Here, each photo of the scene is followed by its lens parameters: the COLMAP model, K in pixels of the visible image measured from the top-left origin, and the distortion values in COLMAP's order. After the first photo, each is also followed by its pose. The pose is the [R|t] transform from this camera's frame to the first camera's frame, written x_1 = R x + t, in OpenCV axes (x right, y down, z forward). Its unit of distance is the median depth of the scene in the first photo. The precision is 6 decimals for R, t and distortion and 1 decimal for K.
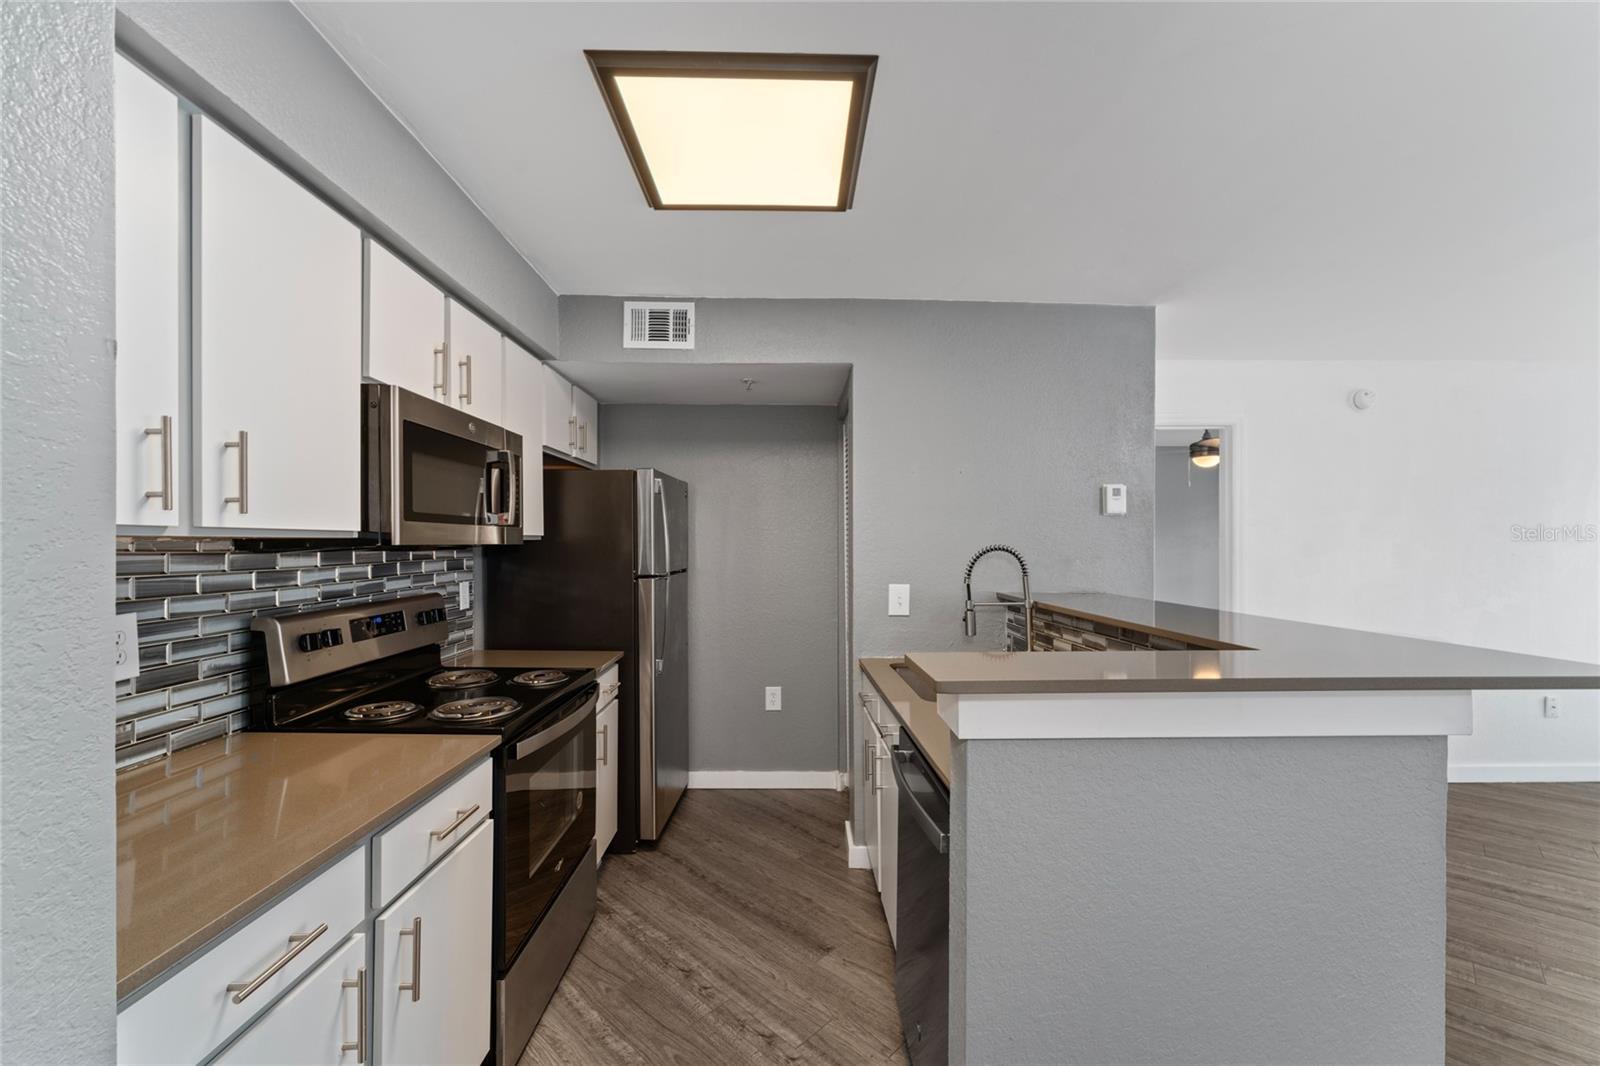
lens RADIAL K [[652.9, 0, 800.0], [0, 652.9, 533.0], [0, 0, 1]] dist [-0.020820, -0.000019]
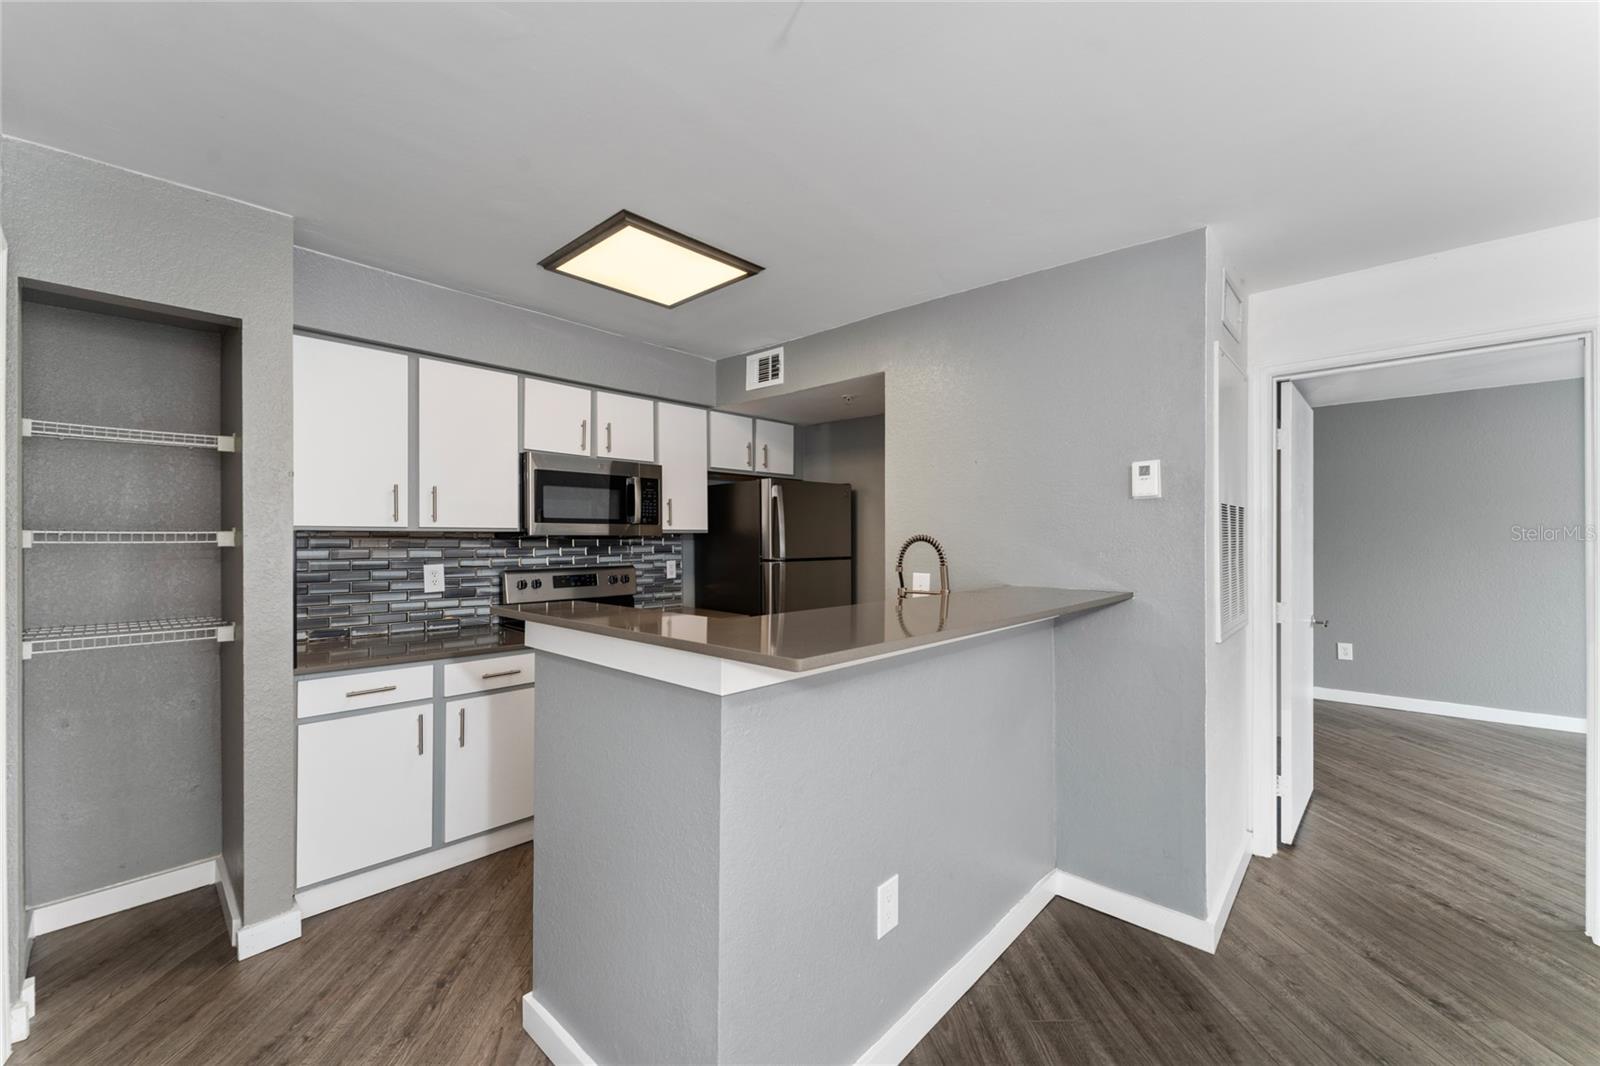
lens RADIAL K [[642.4, 0, 800.0], [0, 642.4, 533.0], [0, 0, 1]] dist [-0.035372, 0.000014]
pose [[0.709816, -0.005794, -0.704363, 0.897660], [0.010260, 0.999945, 0.002115, 0.011366], [0.704312, -0.008728, 0.709837, 0.153944]]
